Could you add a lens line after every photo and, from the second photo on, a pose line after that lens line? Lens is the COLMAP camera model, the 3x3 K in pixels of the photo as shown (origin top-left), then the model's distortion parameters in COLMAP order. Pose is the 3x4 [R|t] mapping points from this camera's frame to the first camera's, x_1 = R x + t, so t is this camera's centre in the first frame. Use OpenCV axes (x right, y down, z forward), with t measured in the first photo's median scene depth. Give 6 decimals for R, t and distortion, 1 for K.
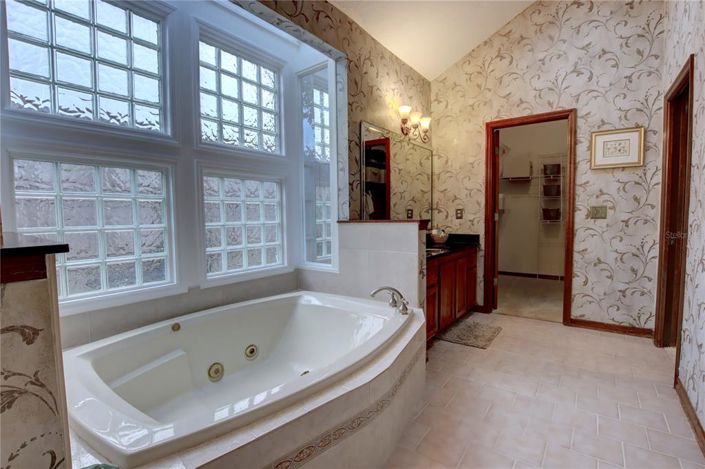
lens RADIAL K [[335.9, 0, 351.6], [0, 335.9, 235.0], [0, 0, 1]] dist [-0.028440, 0.003209]
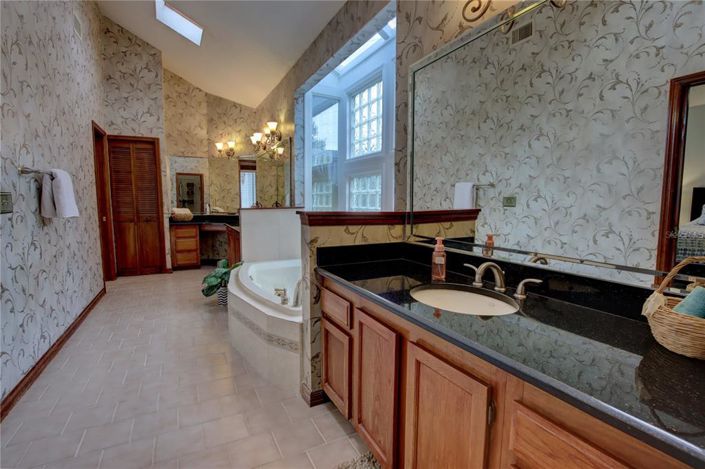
lens RADIAL K [[335.9, 0, 357.0], [0, 335.9, 236.1], [0, 0, 1]] dist [-0.028440, 0.003209]
pose [[-0.448051, 0.096695, -0.888764, 0.919953], [-0.056546, 0.989078, 0.136115, -0.104279], [0.892218, 0.111242, -0.437689, 1.520897]]
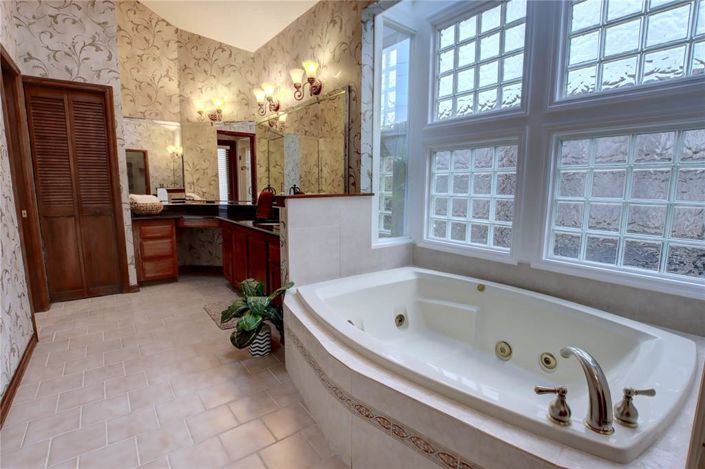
lens RADIAL K [[335.9, 0, 347.6], [0, 335.9, 233.9], [0, 0, 1]] dist [-0.028440, 0.003209]
pose [[-0.304769, 0.140957, -0.941938, 0.666906], [-0.062391, 0.983909, 0.167424, -0.062809], [0.950381, 0.109795, -0.291070, 0.915983]]
